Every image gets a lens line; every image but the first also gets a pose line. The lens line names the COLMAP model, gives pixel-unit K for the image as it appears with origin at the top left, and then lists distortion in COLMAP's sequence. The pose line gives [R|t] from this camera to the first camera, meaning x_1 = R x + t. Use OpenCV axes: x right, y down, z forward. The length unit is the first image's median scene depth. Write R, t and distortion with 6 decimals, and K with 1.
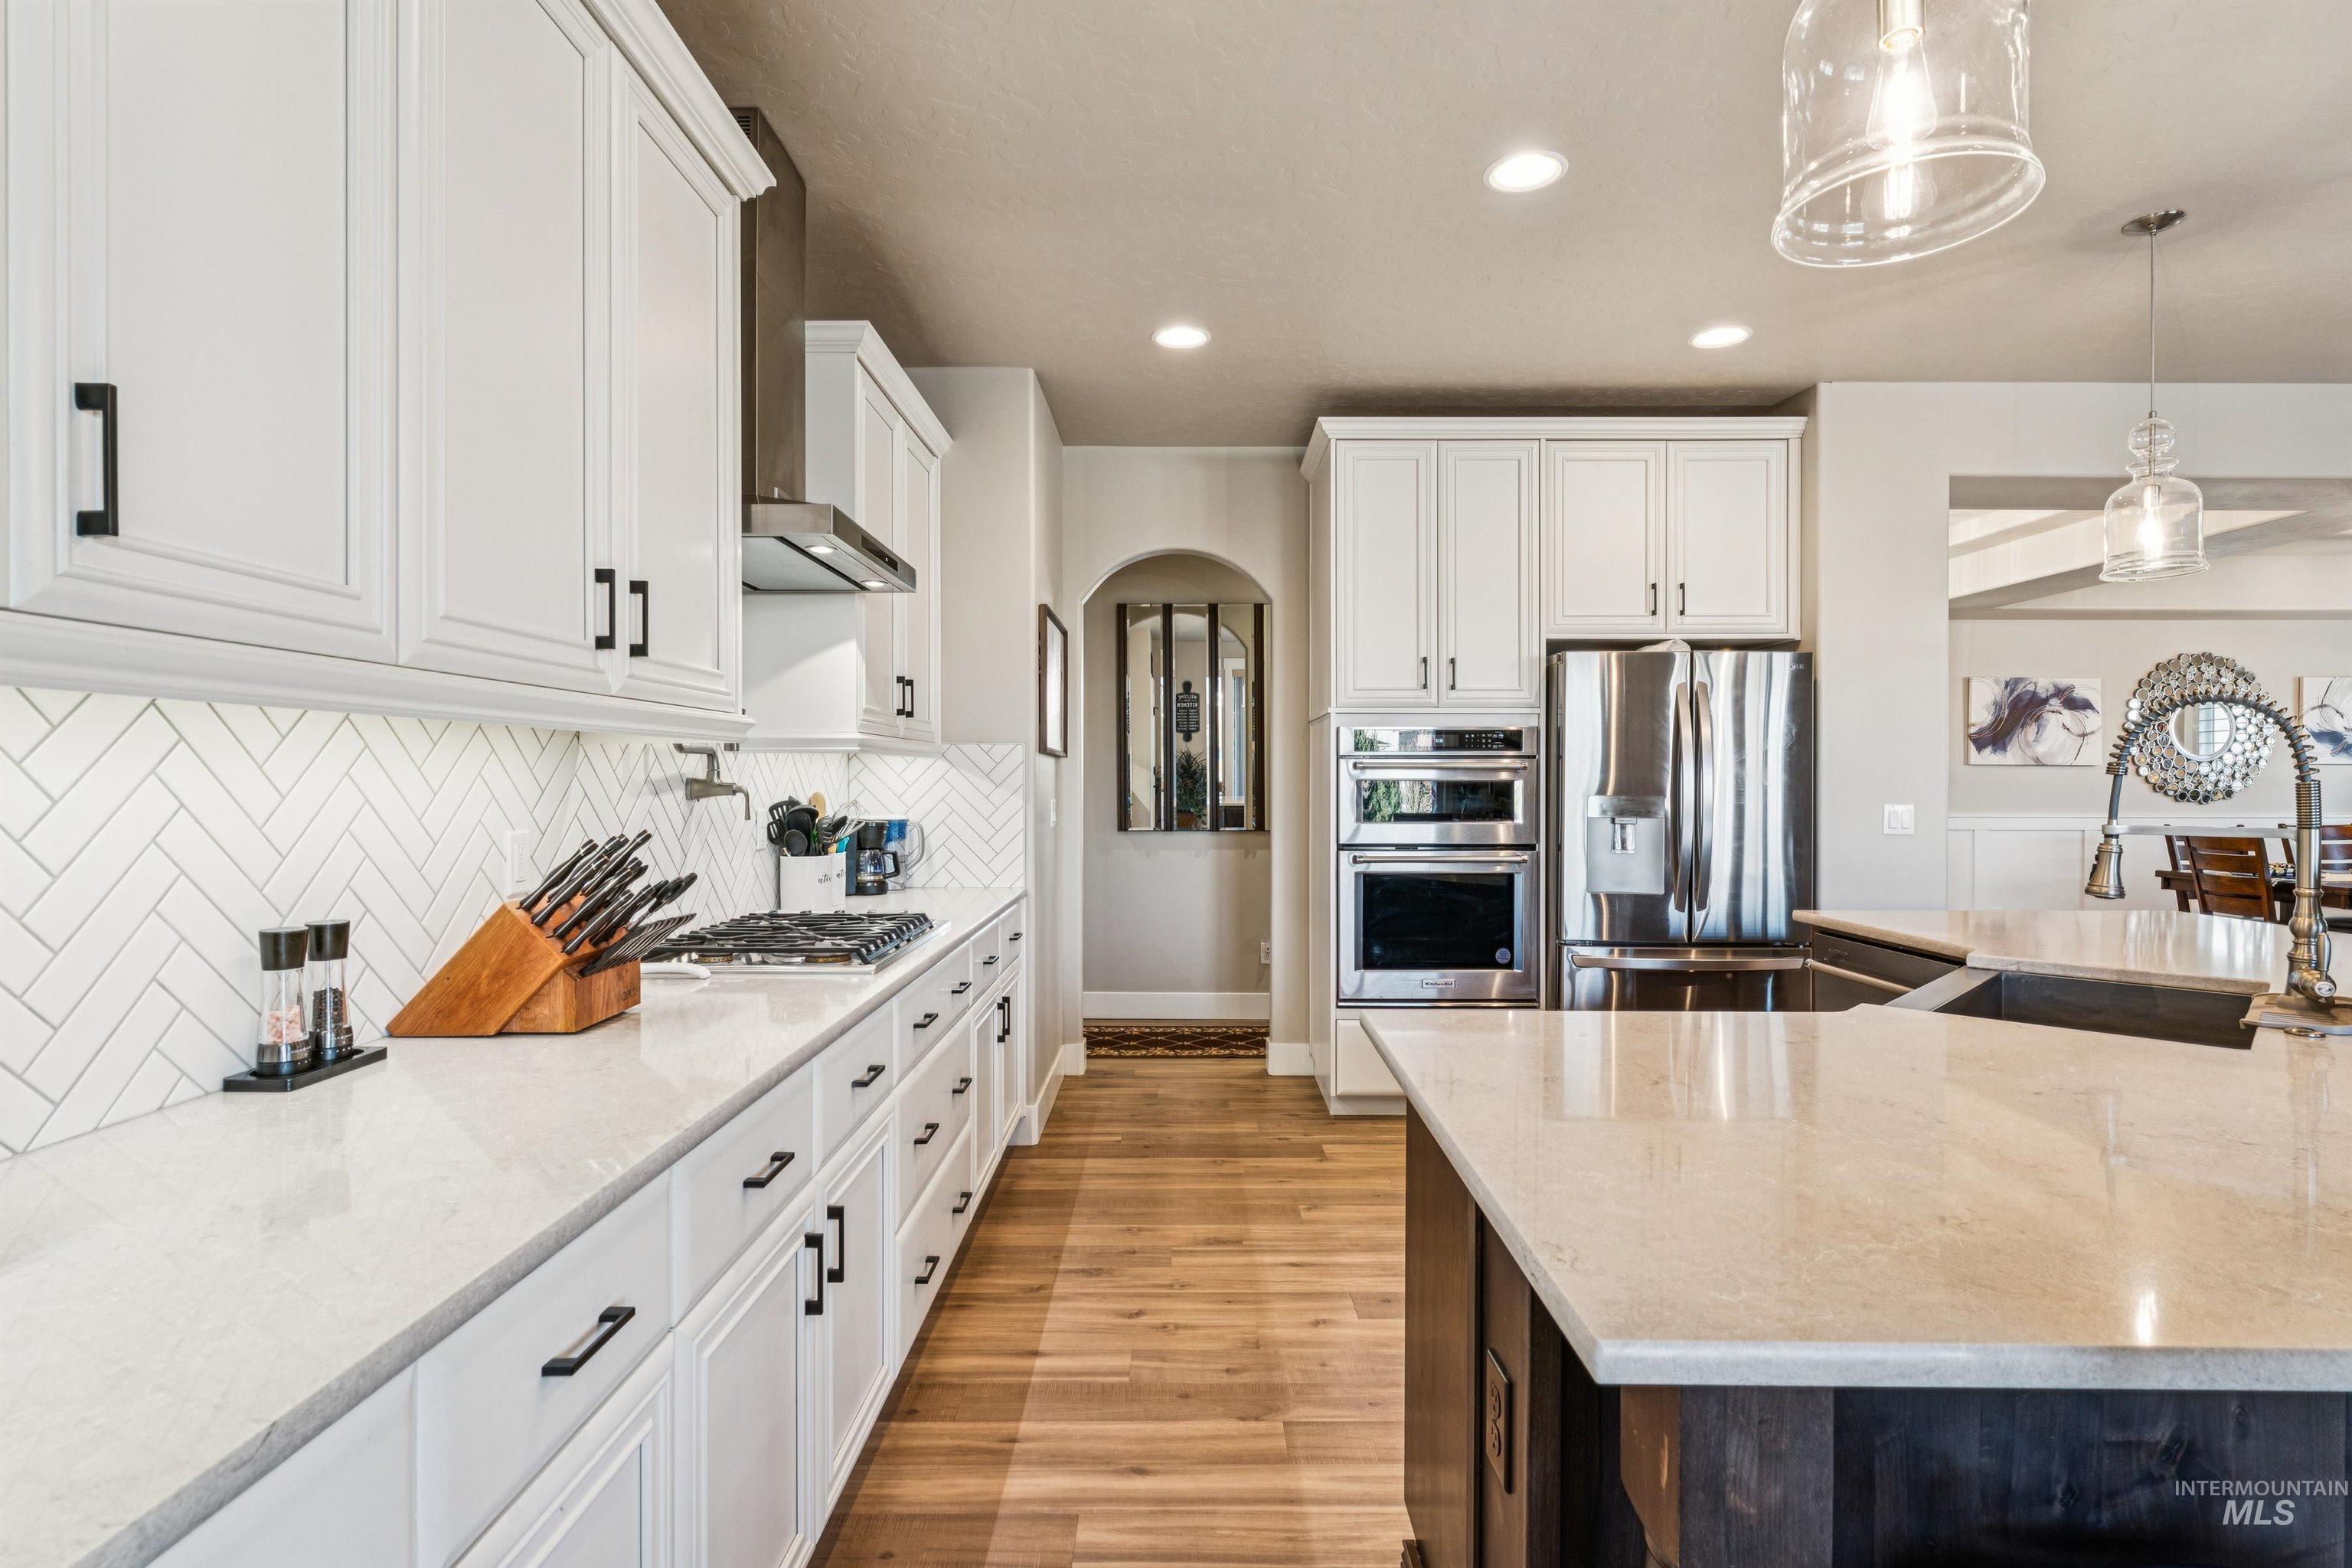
lens RADIAL K [[1173.3, 0, 1189.3], [0, 1173.3, 768.2], [0, 0, 1]] dist [0.009886, -0.001032]
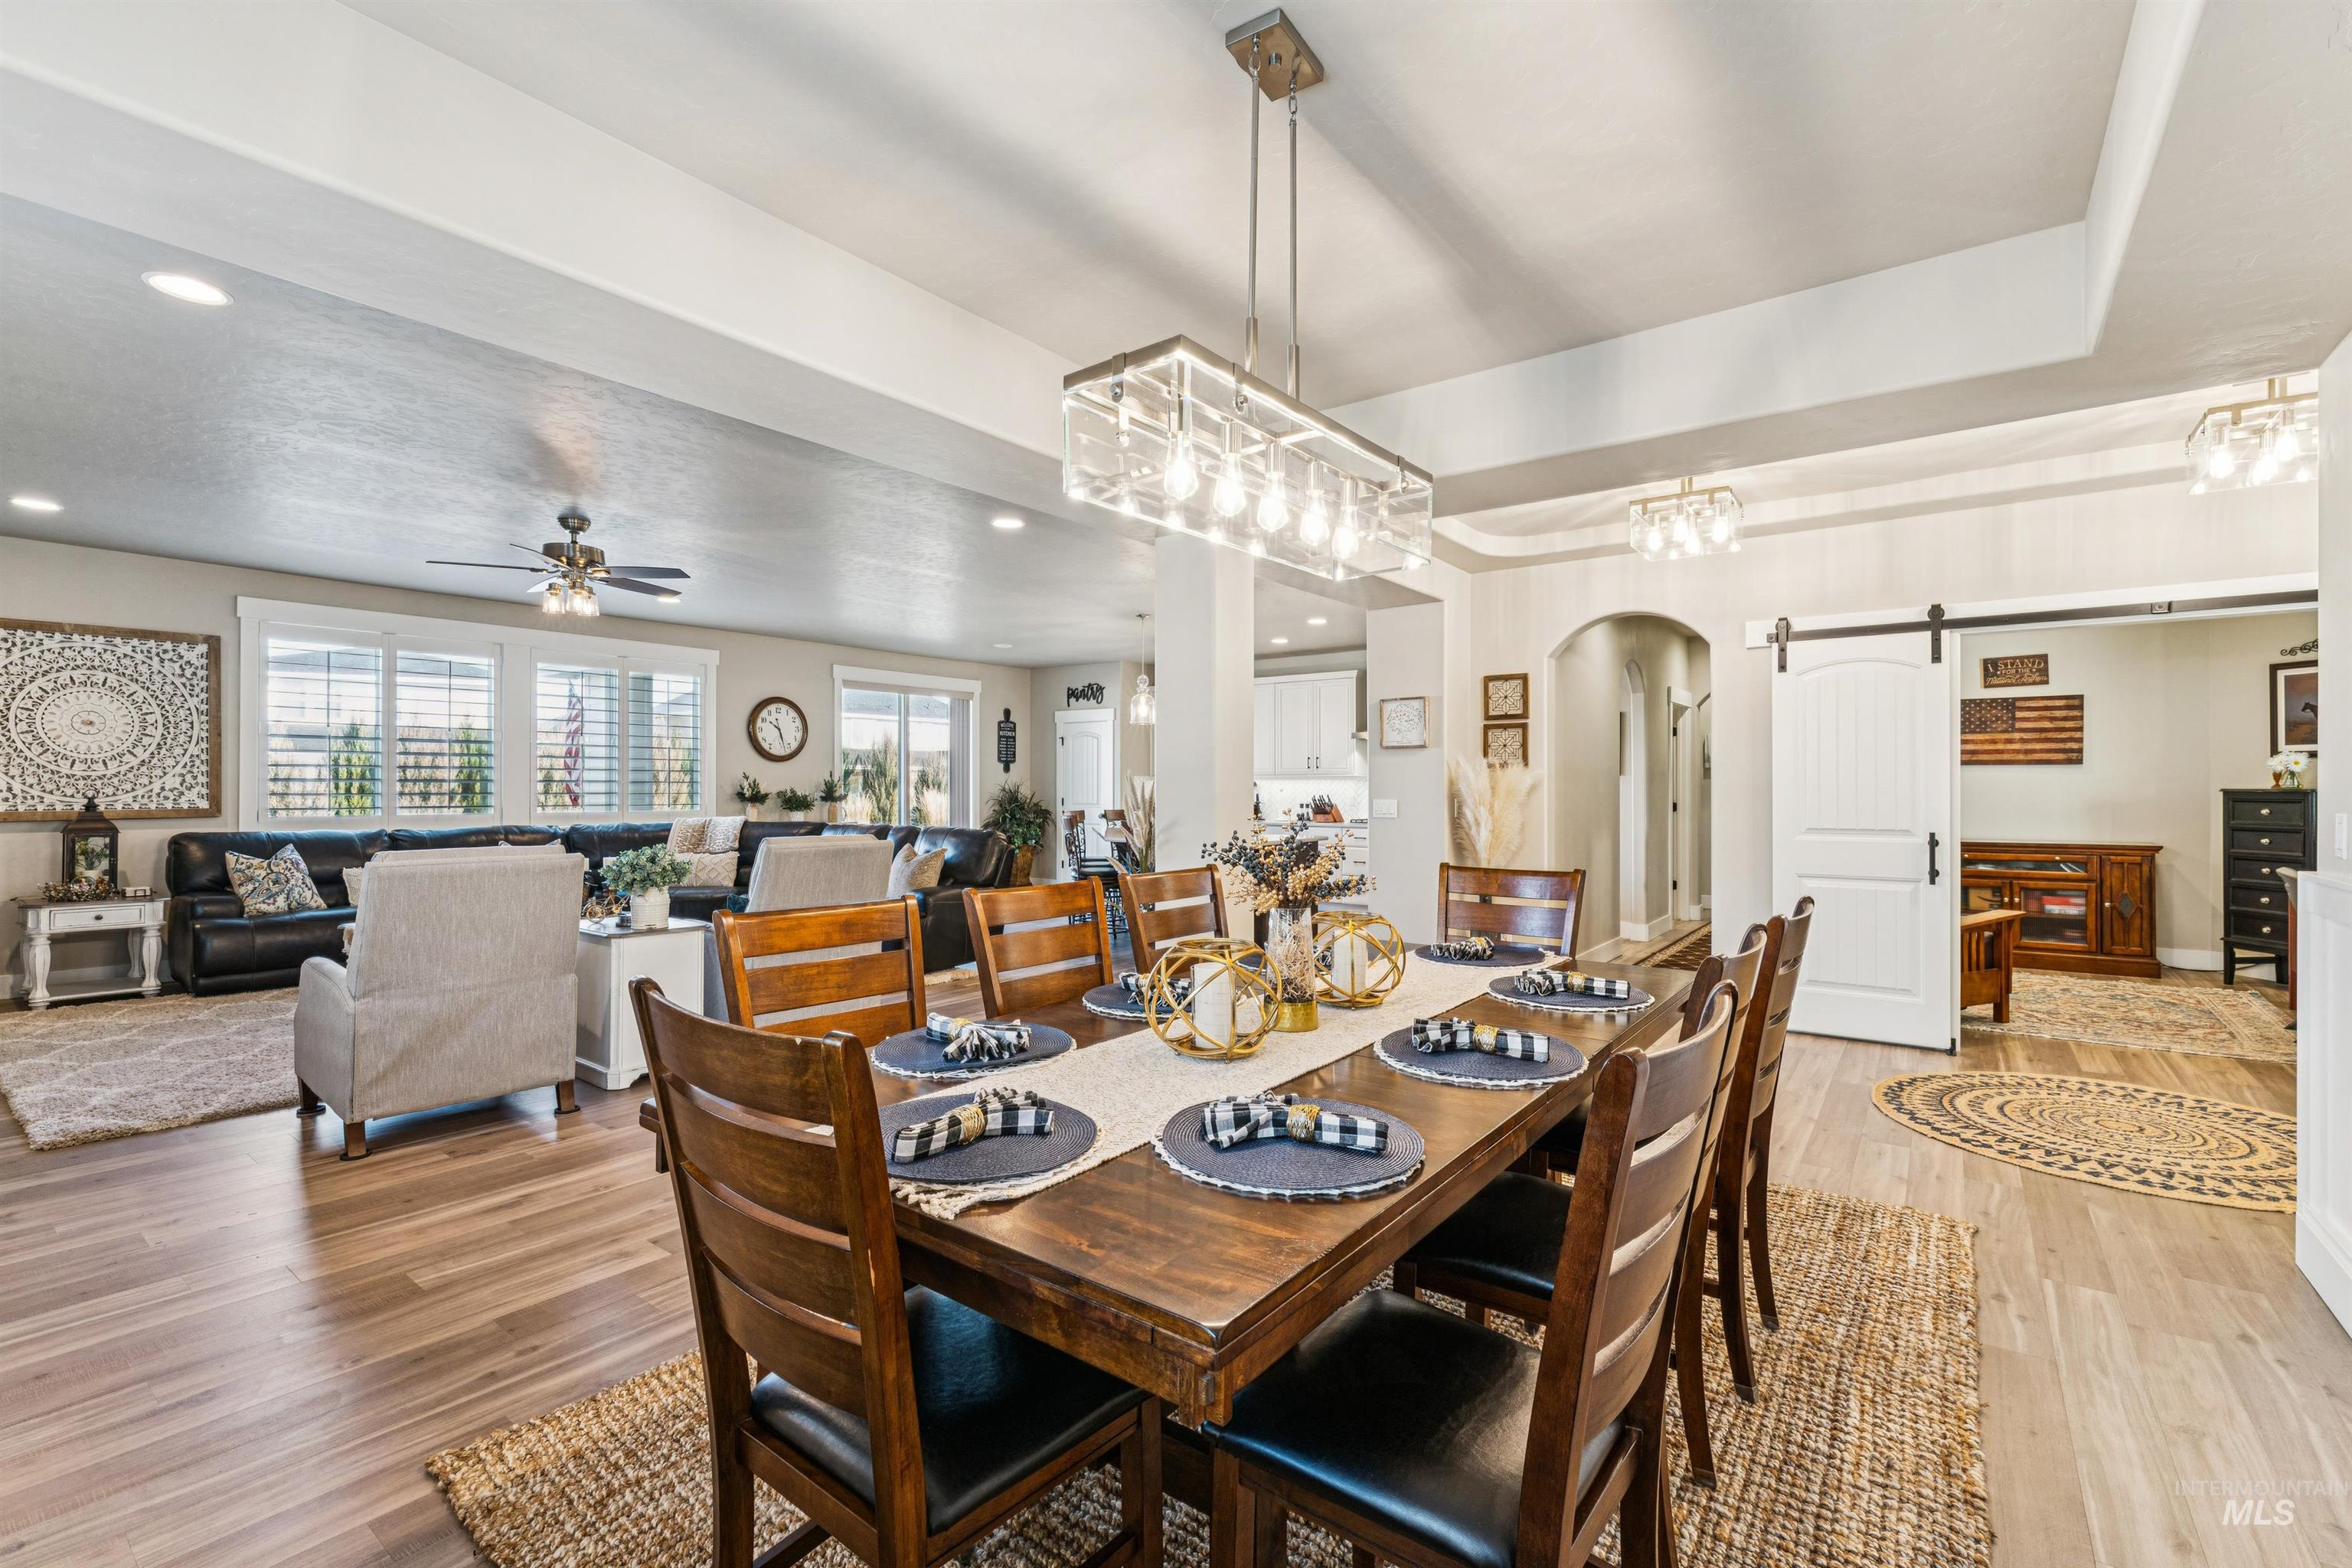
lens RADIAL K [[1005.1, 0, 1177.9], [0, 1005.1, 789.8], [0, 0, 1]] dist [0.001509, 0.000364]
pose [[-0.609726, 0.005500, -0.792593, 2.766586], [0.005480, 0.999981, 0.002723, 0.006405], [0.792594, -0.002683, -0.609744, 2.343206]]
